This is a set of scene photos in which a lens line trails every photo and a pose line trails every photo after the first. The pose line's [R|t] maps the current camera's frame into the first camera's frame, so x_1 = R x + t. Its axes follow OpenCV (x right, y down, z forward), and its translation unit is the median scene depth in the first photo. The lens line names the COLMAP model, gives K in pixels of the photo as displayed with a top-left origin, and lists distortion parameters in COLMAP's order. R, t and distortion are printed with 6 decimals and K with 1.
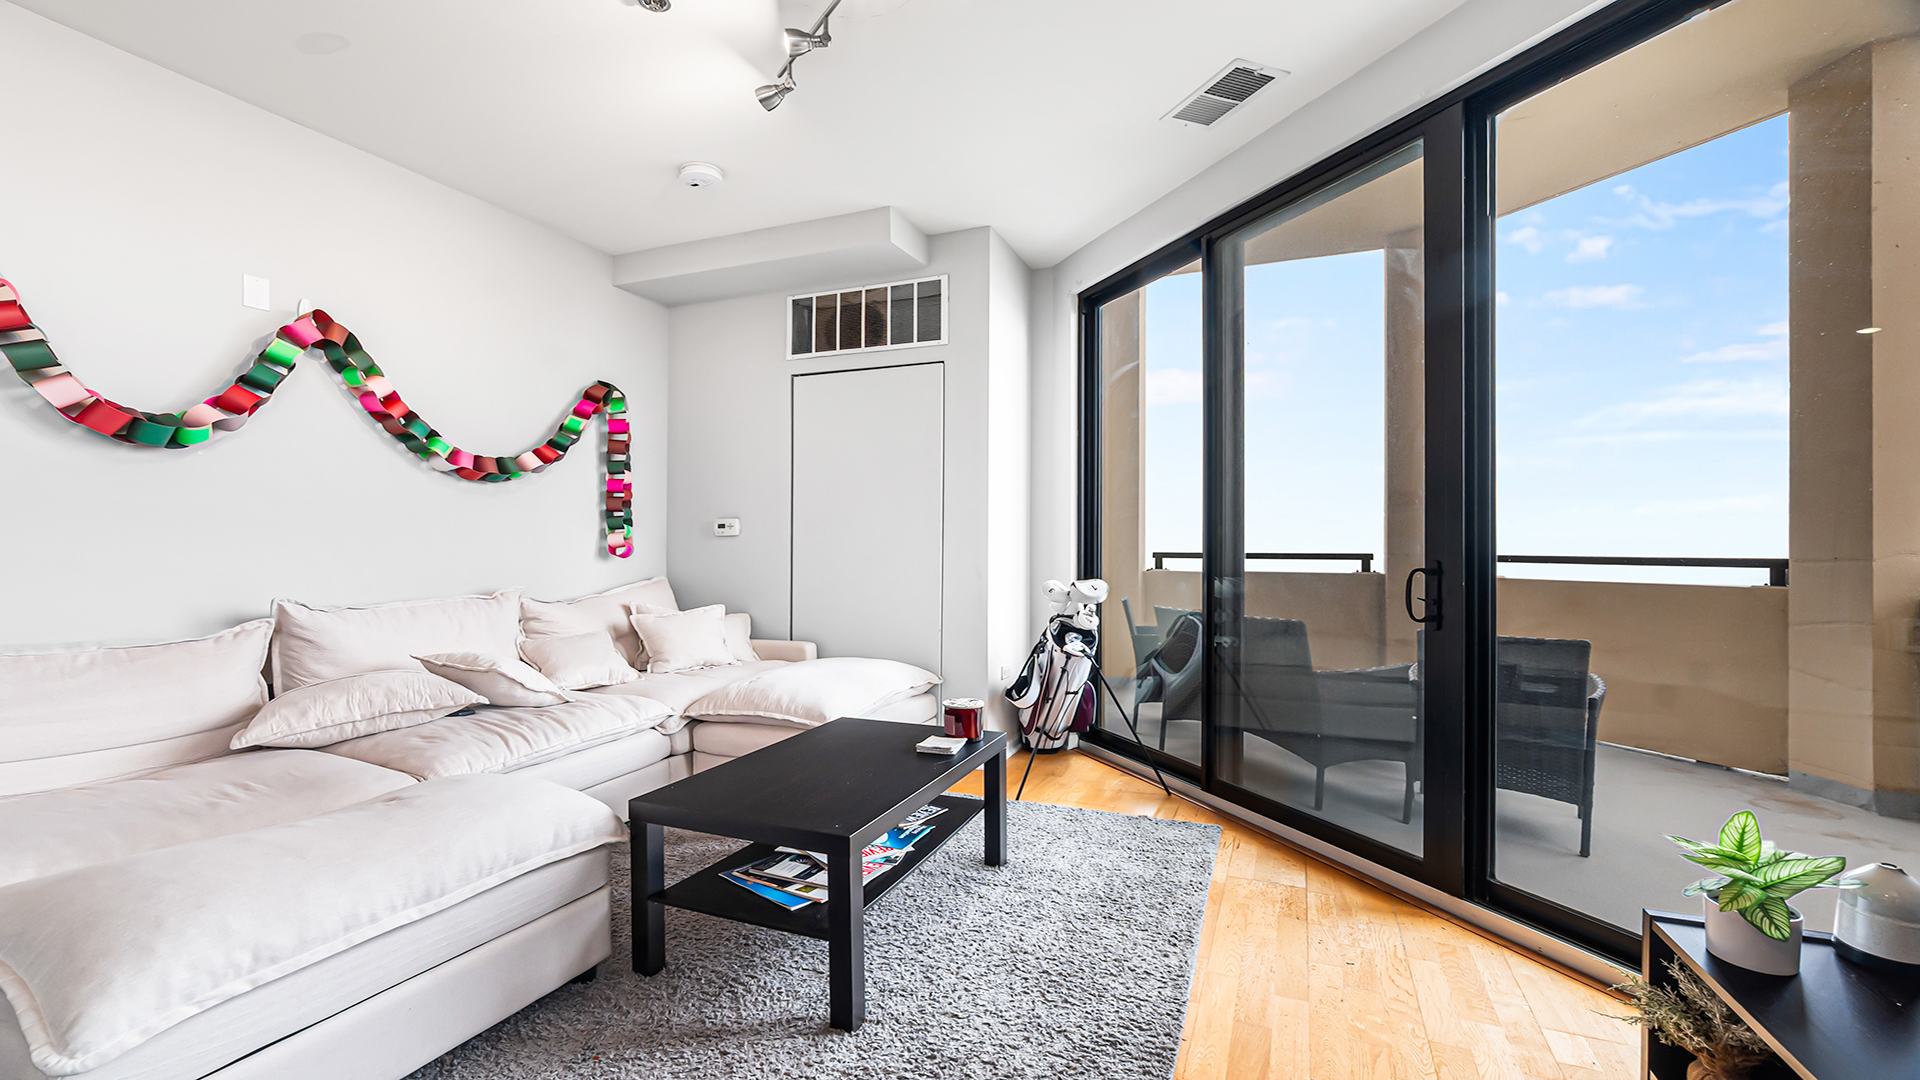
lens RADIAL K [[827.1, 0, 946.3], [0, 827.1, 519.0], [0, 0, 1]] dist [-0.001729, 0.000109]
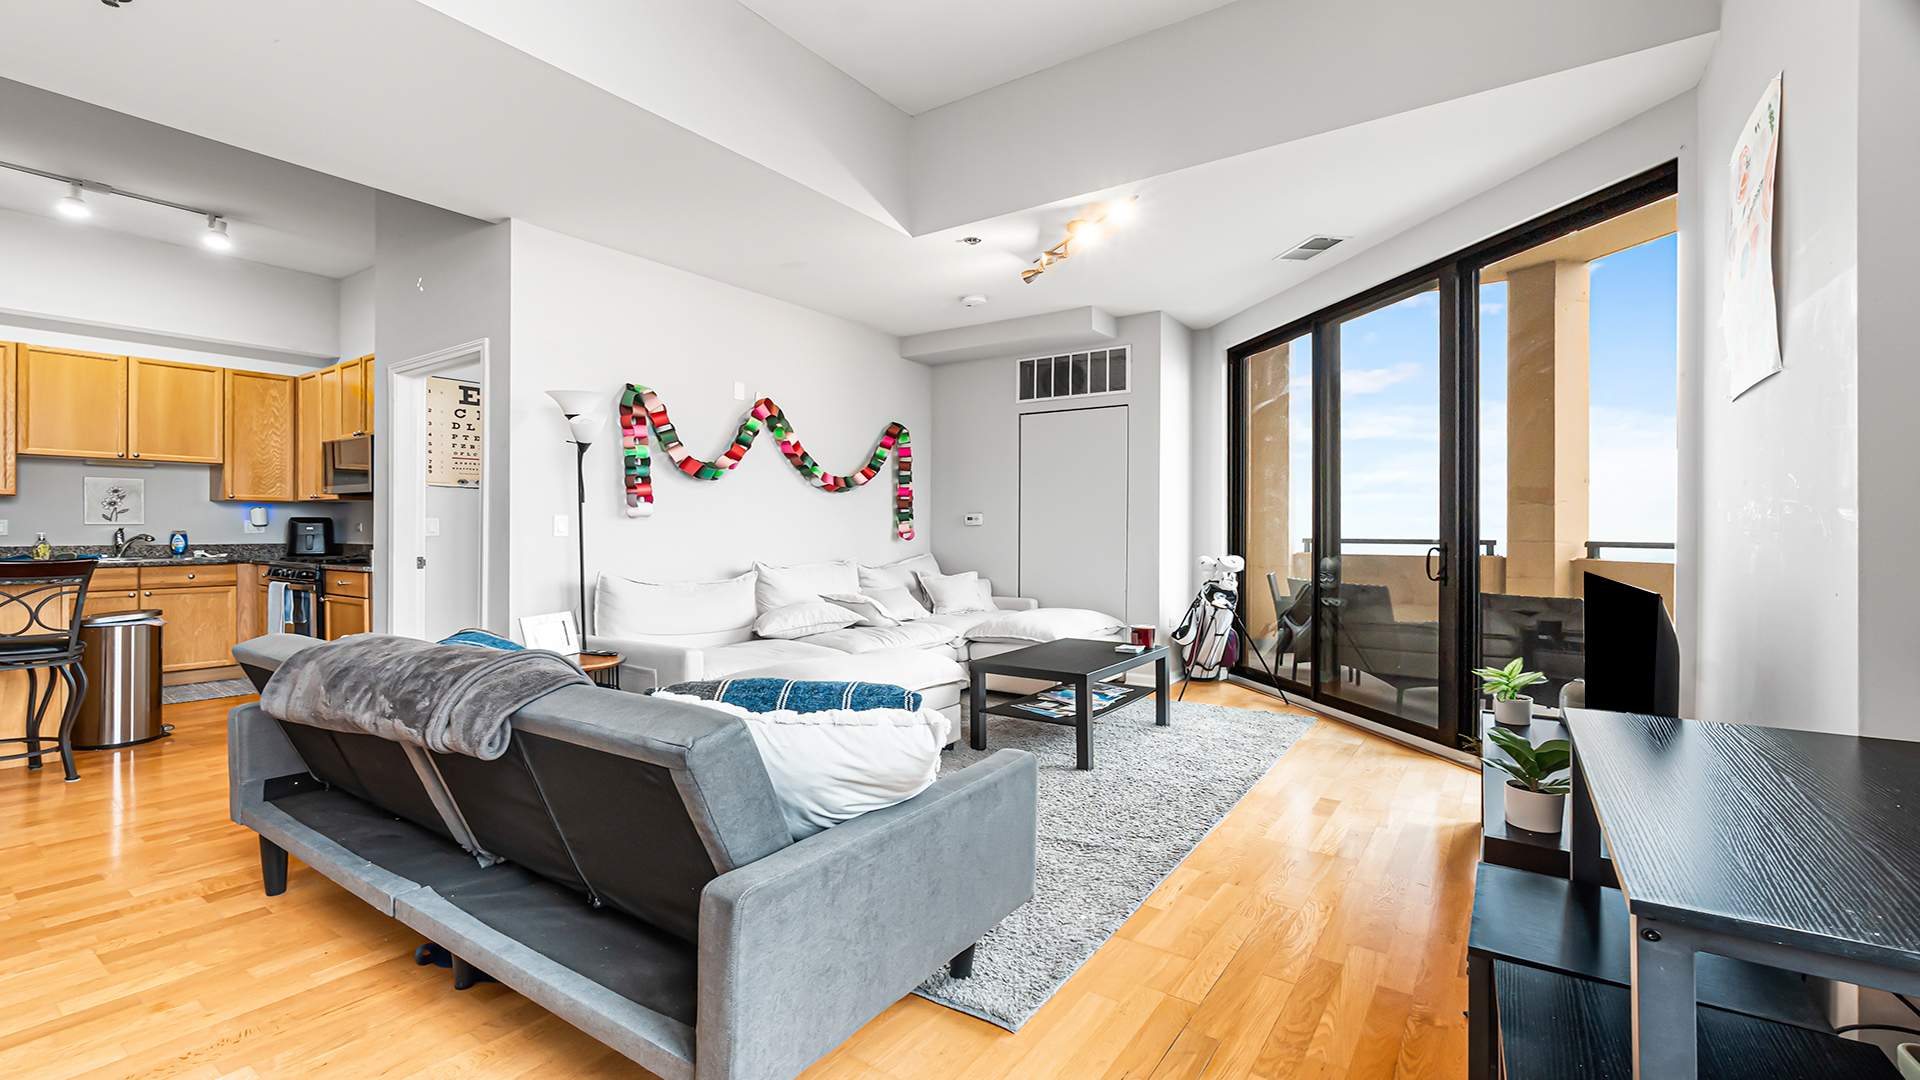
lens RADIAL K [[827.1, 0, 946.3], [0, 827.1, 519.0], [0, 0, 1]] dist [-0.001729, 0.000109]
pose [[0.978379, -0.000640, -0.206820, -0.016099], [0.004128, 0.999856, 0.016435, -0.017656], [0.206780, -0.016933, 0.978241, -0.510434]]
